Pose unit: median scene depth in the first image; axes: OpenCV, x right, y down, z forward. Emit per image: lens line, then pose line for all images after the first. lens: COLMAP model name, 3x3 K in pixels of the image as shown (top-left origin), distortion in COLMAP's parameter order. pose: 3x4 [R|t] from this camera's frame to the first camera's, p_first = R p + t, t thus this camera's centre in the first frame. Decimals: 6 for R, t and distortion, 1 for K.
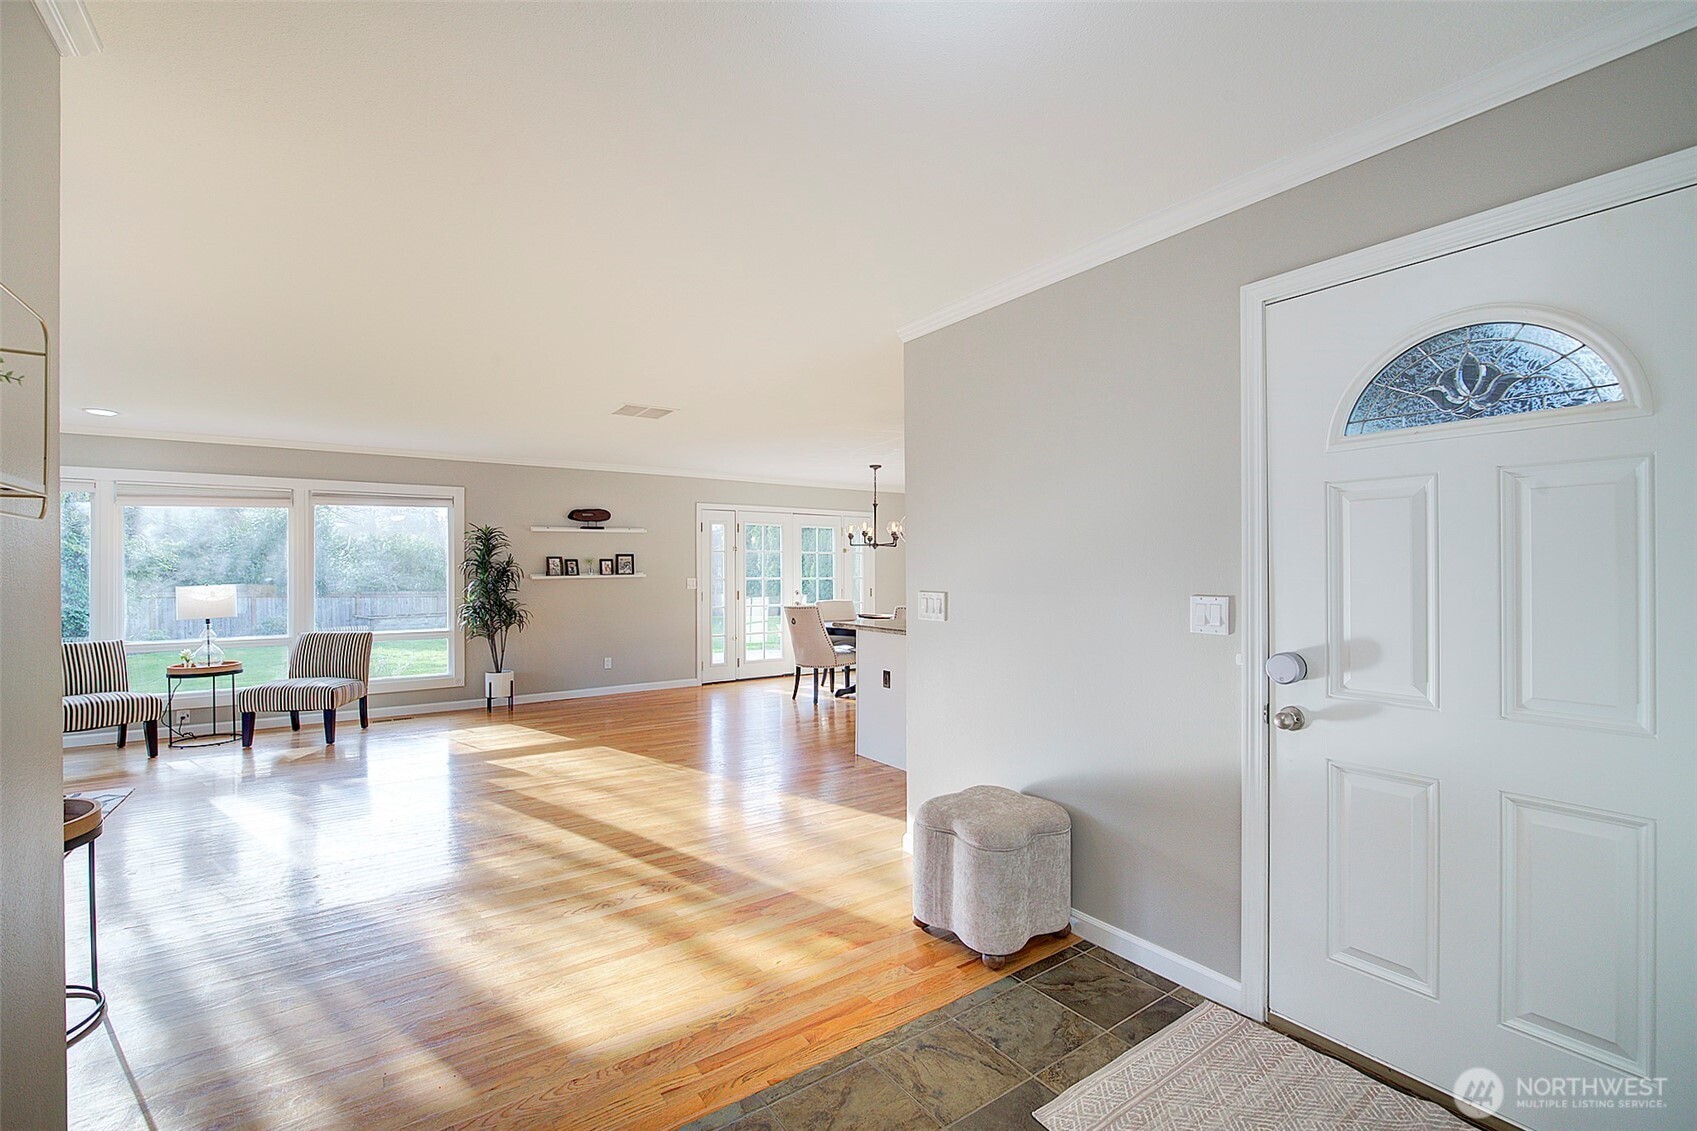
lens RADIAL K [[743.3, 0, 848.5], [0, 743.3, 565.5], [0, 0, 1]] dist [-0.012218, 0.000115]
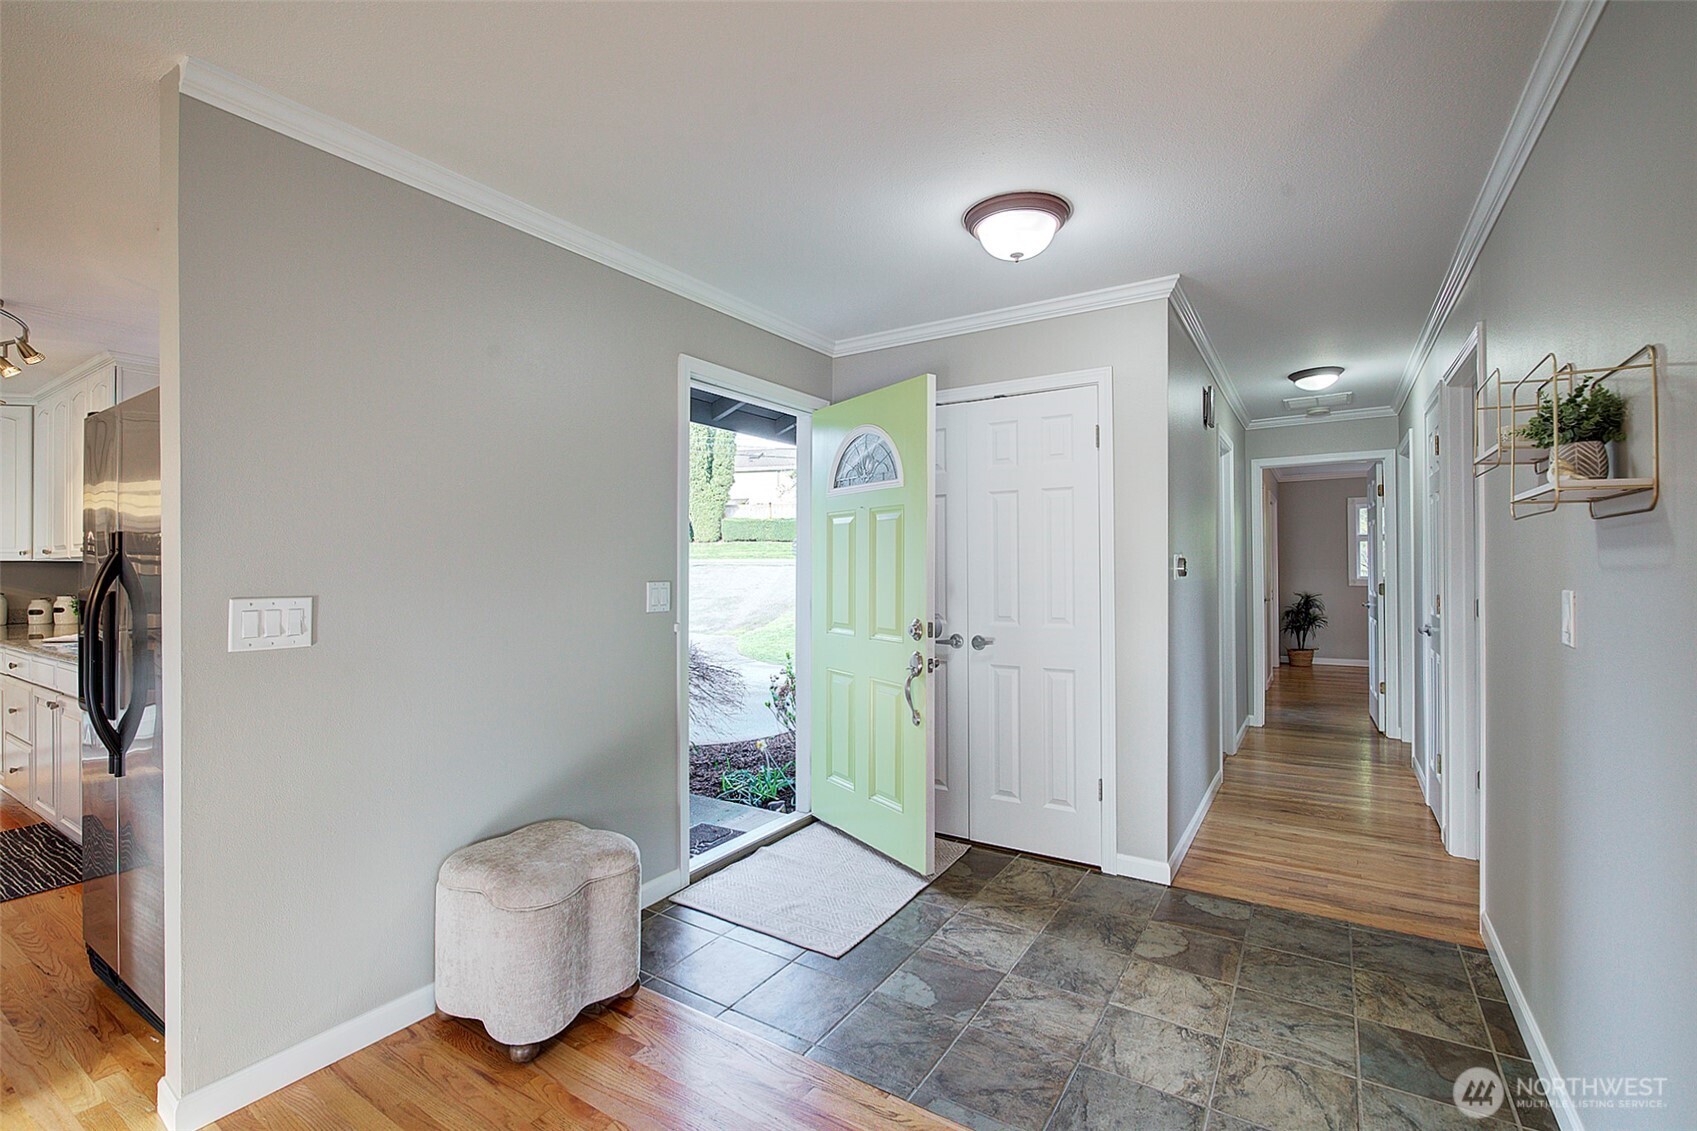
lens RADIAL K [[743.3, 0, 848.5], [0, 743.3, 565.5], [0, 0, 1]] dist [-0.012218, 0.000115]
pose [[-0.383490, 0.005022, 0.923531, -0.241815], [-0.001868, 0.999979, -0.006214, 0.005904], [-0.923543, -0.004108, -0.383473, 0.347855]]
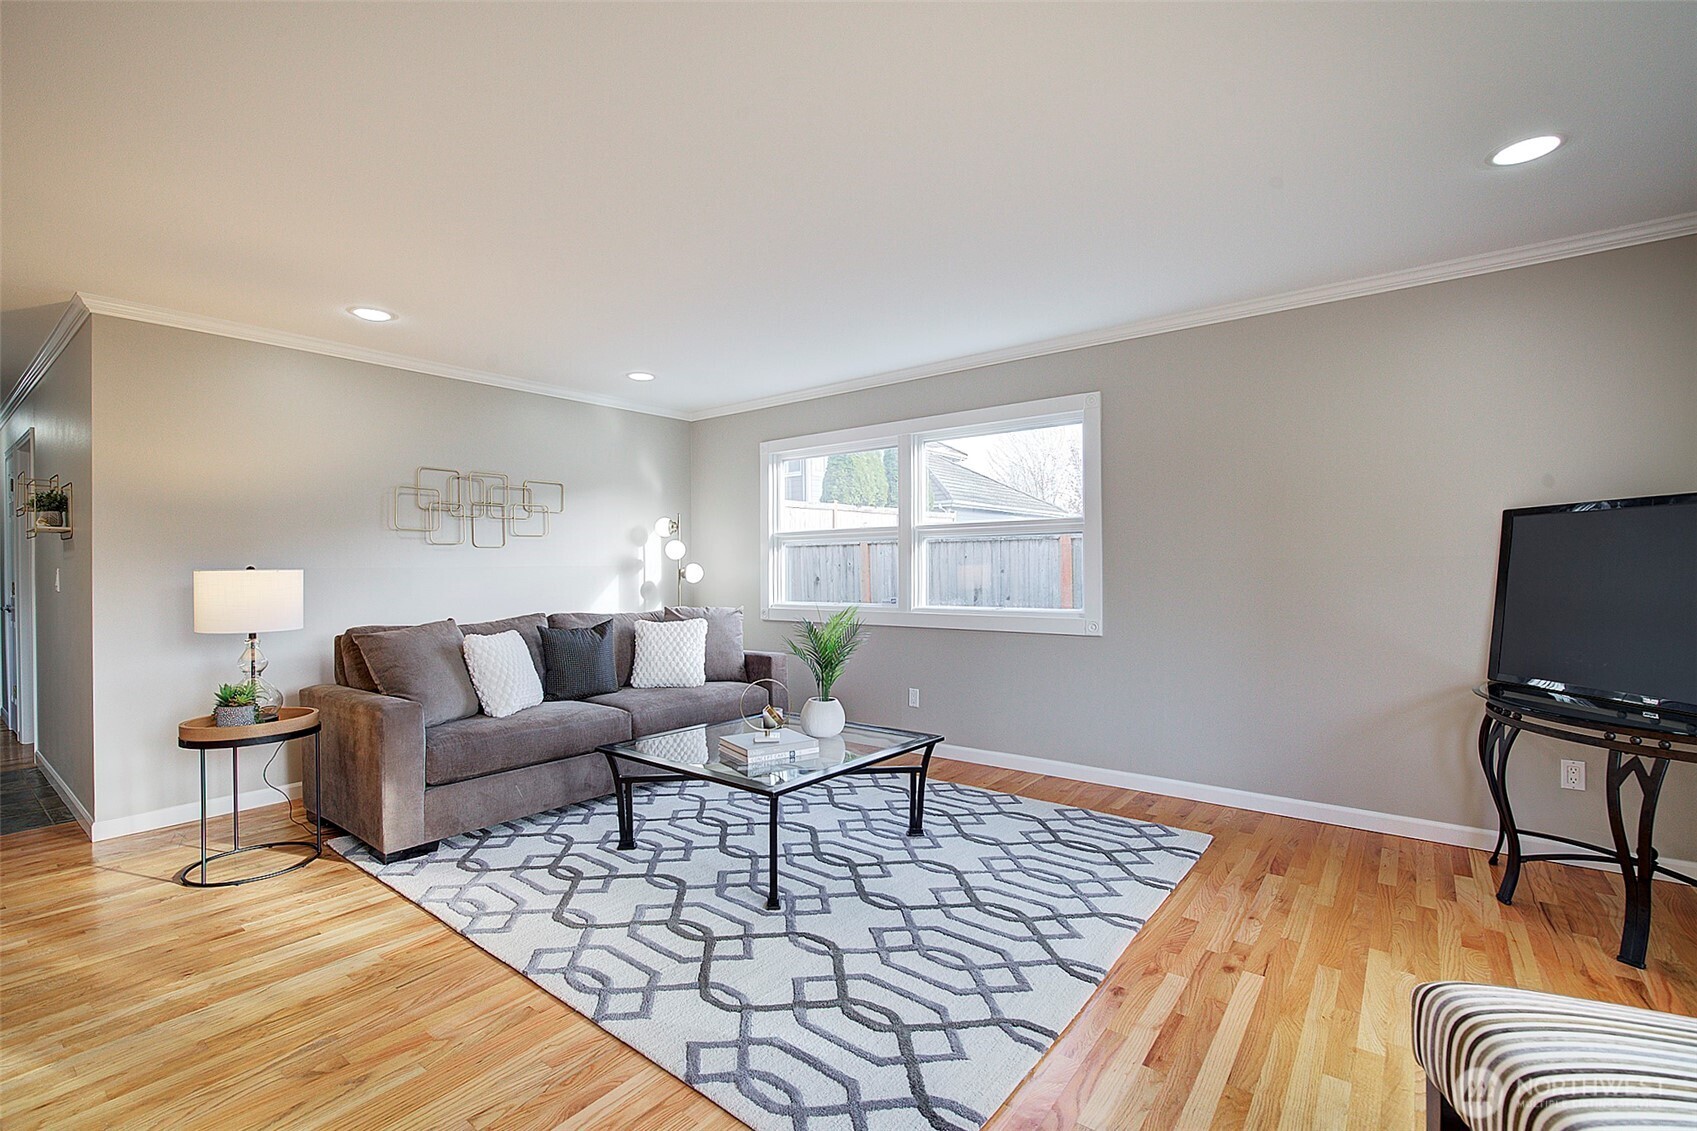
lens RADIAL K [[743.3, 0, 848.5], [0, 743.3, 565.5], [0, 0, 1]] dist [-0.012218, 0.000115]
pose [[-0.950771, 0.012264, -0.309653, -0.493160], [0.015264, 0.999857, -0.007267, 0.021837], [0.309519, -0.011636, -0.950822, 0.732252]]
